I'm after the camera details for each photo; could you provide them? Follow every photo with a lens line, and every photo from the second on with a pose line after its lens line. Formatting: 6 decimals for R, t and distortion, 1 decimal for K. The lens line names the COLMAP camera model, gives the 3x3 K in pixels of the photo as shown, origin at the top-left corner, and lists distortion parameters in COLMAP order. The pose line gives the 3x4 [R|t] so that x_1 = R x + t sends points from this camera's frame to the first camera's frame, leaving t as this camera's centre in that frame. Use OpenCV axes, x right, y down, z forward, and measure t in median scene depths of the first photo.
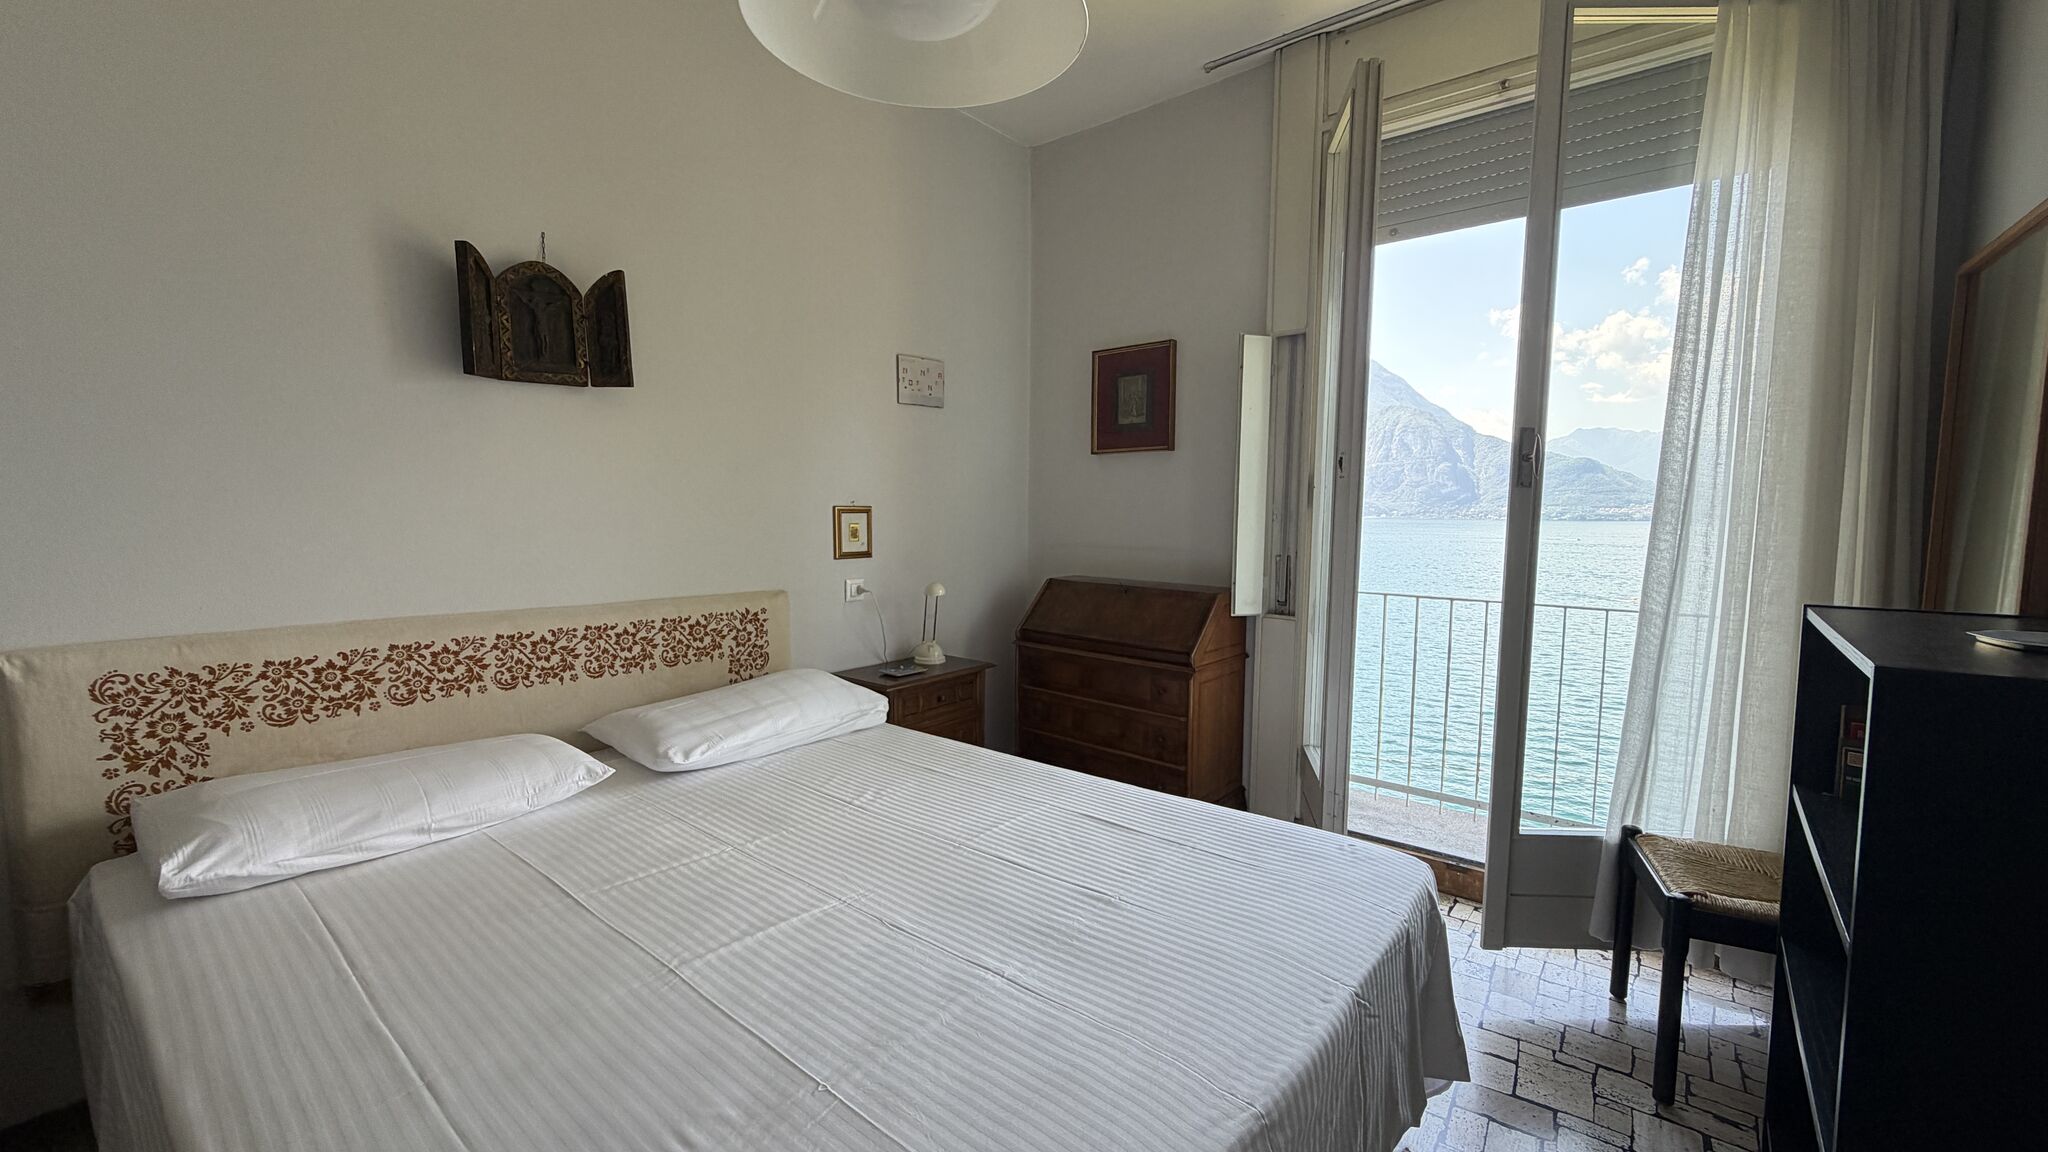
lens RADIAL K [[789.4, 0, 978.9], [0, 789.4, 575.9], [0, 0, 1]] dist [0.009060, -0.000338]
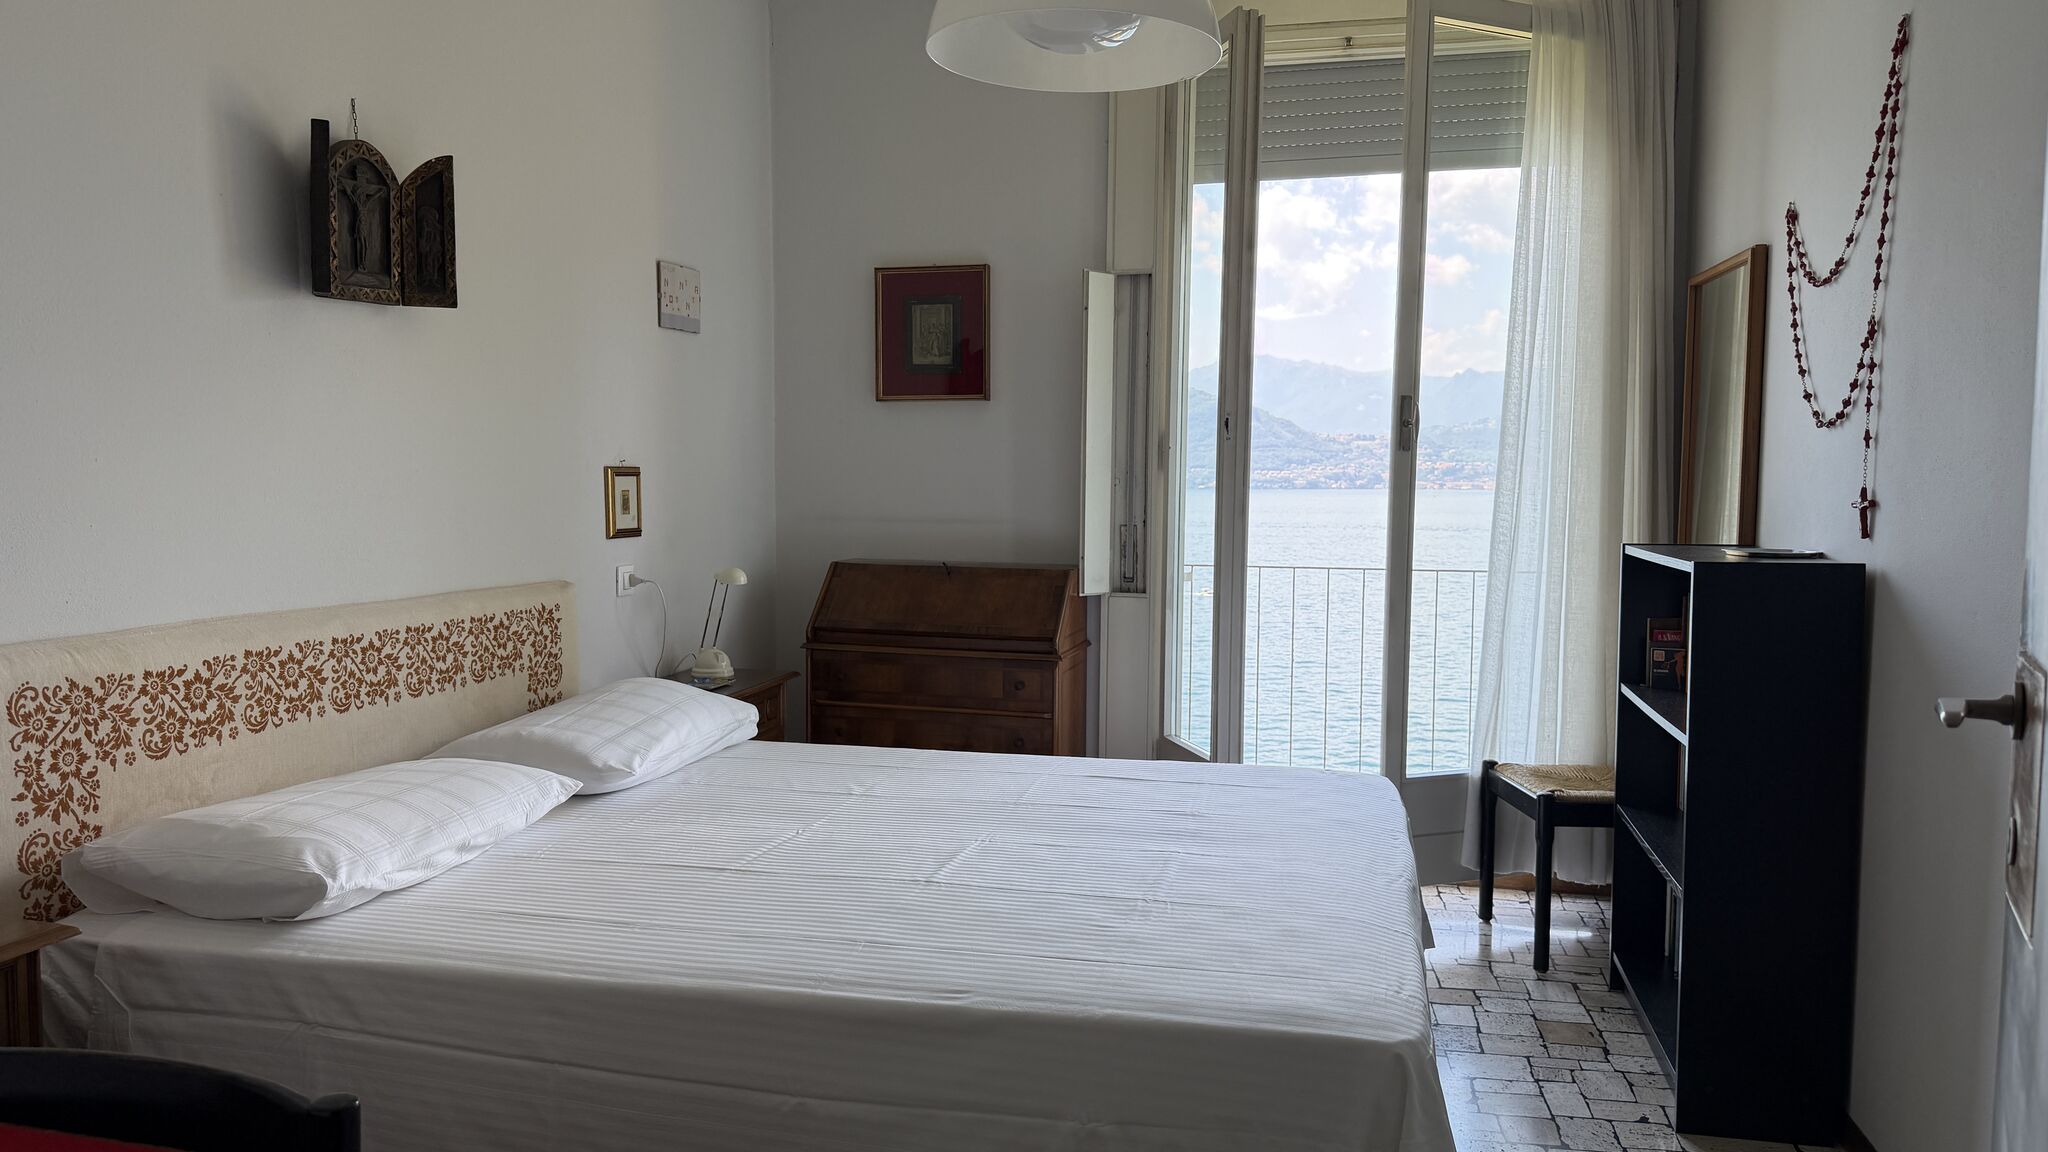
lens RADIAL K [[1476.8, 0, 849.6], [0, 1476.8, 583.8], [0, 0, 1]] dist [0.128966, -0.157060]
pose [[0.914820, -0.029625, 0.402774, -0.719149], [0.032896, 0.999458, -0.001205, 0.040197], [-0.402520, 0.014352, 0.915298, -0.482712]]
